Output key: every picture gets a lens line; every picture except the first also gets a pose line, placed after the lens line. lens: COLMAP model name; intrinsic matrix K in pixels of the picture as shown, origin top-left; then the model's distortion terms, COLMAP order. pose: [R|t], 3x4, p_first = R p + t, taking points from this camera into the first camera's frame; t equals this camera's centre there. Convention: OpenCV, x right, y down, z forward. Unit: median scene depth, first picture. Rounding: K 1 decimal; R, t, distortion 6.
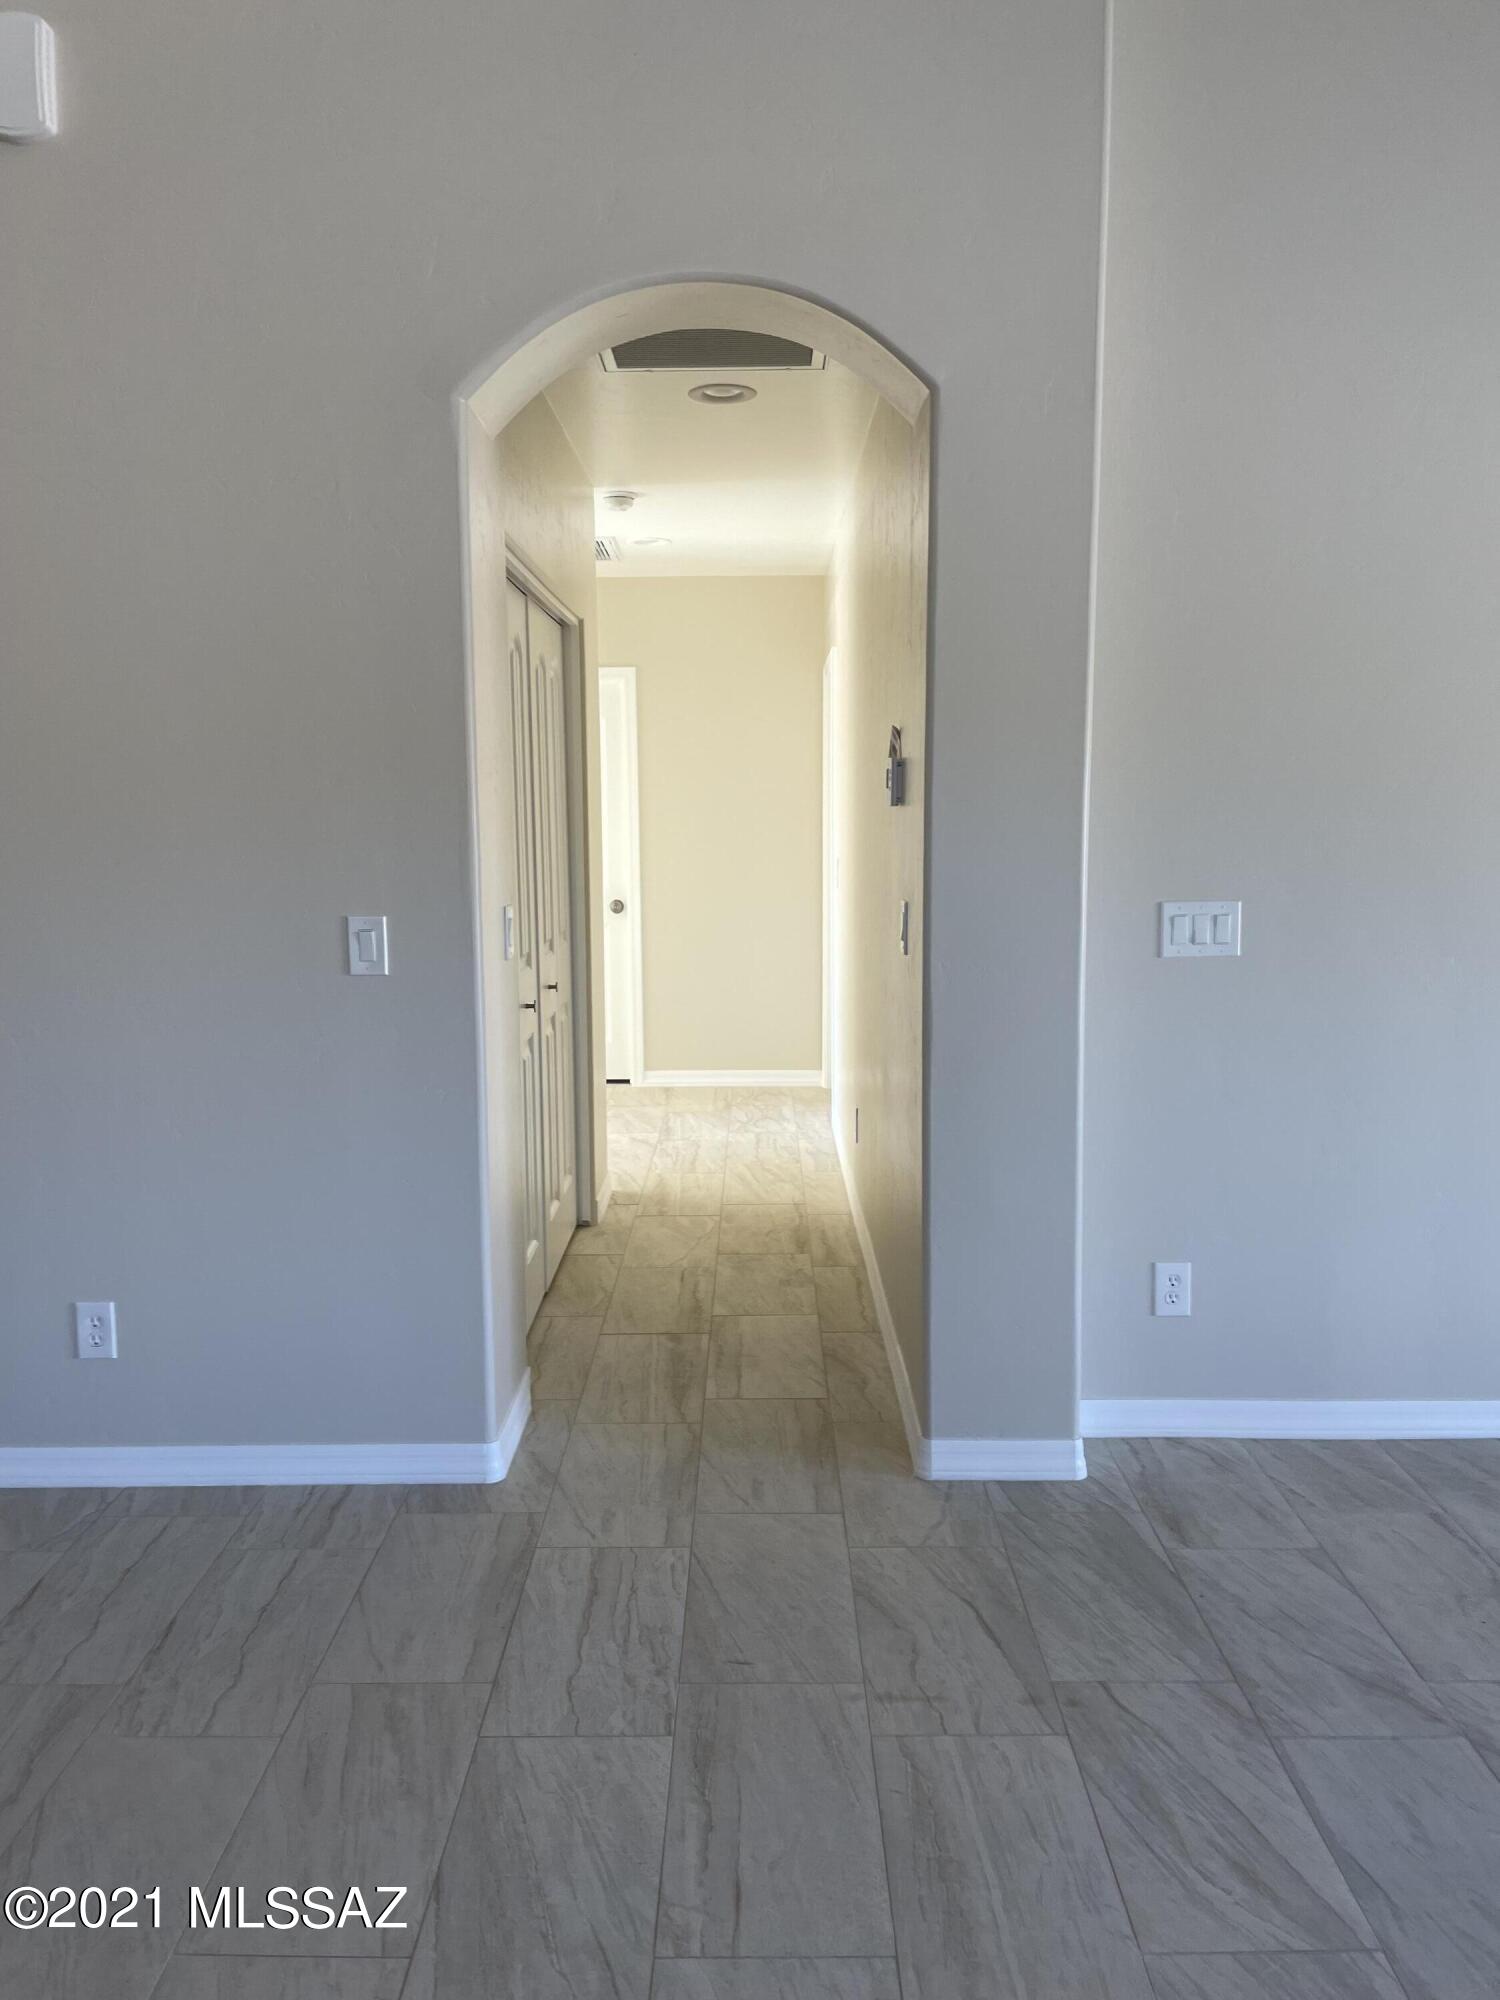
lens RADIAL K [[1520.4, 0, 741.6], [0, 1520.4, 999.4], [0, 0, 1]] dist [0.033550, -0.029191]
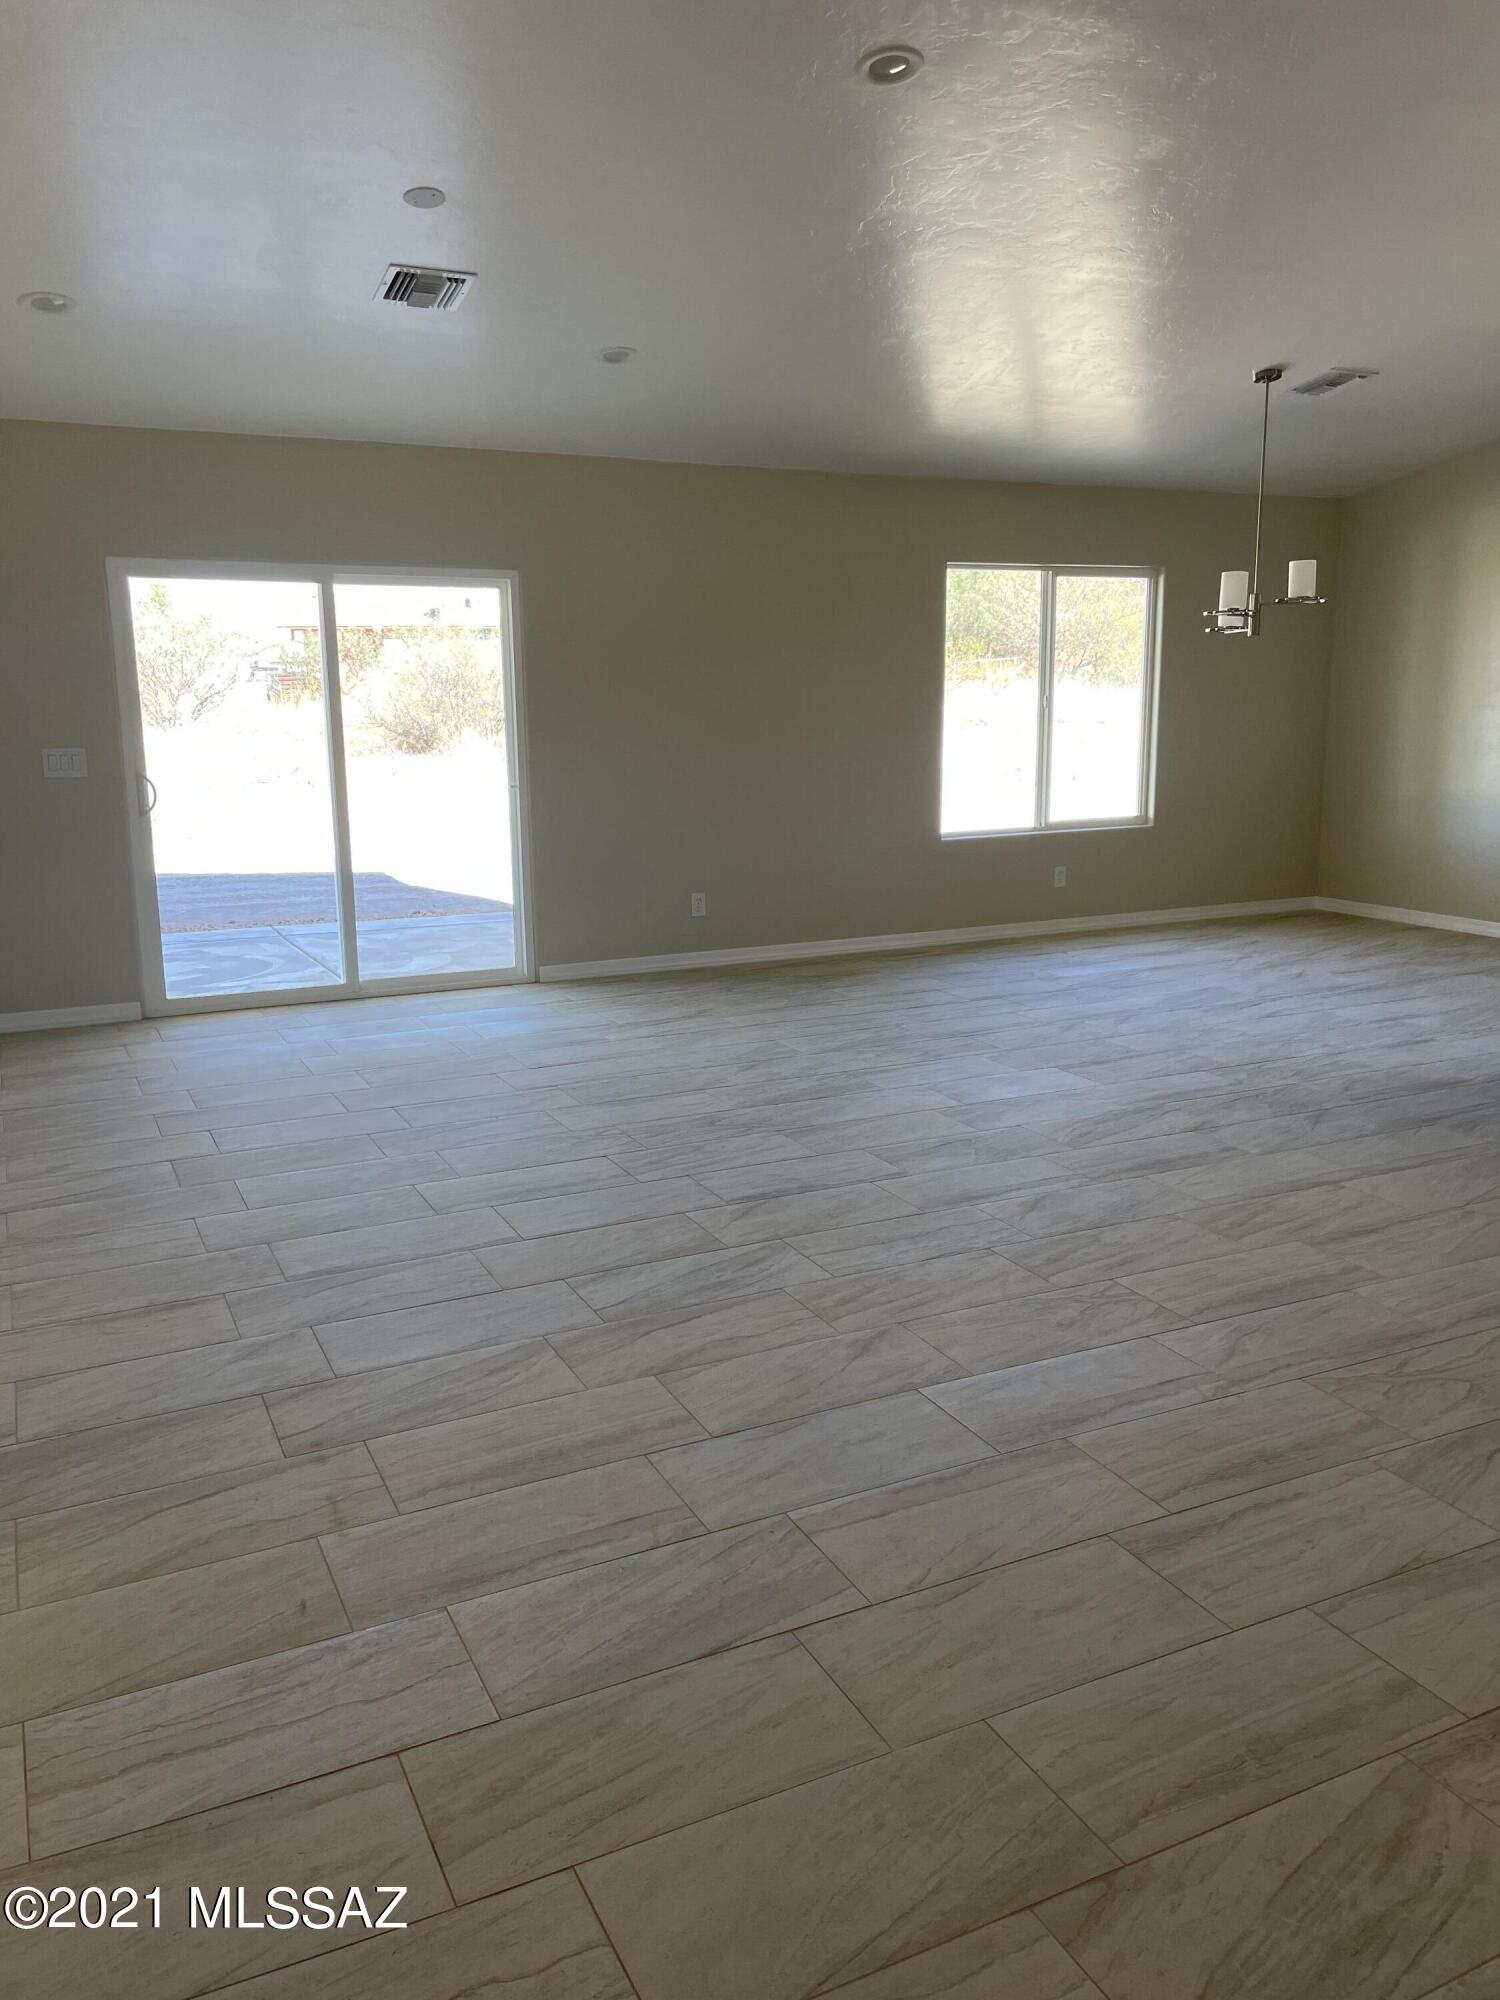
lens RADIAL K [[1520.4, 0, 740.7], [0, 1520.4, 998.3], [0, 0, 1]] dist [0.033550, -0.029191]
pose [[-0.445782, -0.159447, 0.880826, -0.956303], [0.124372, 0.963431, 0.237344, -0.128537], [-0.886459, 0.215354, -0.409649, 1.139088]]
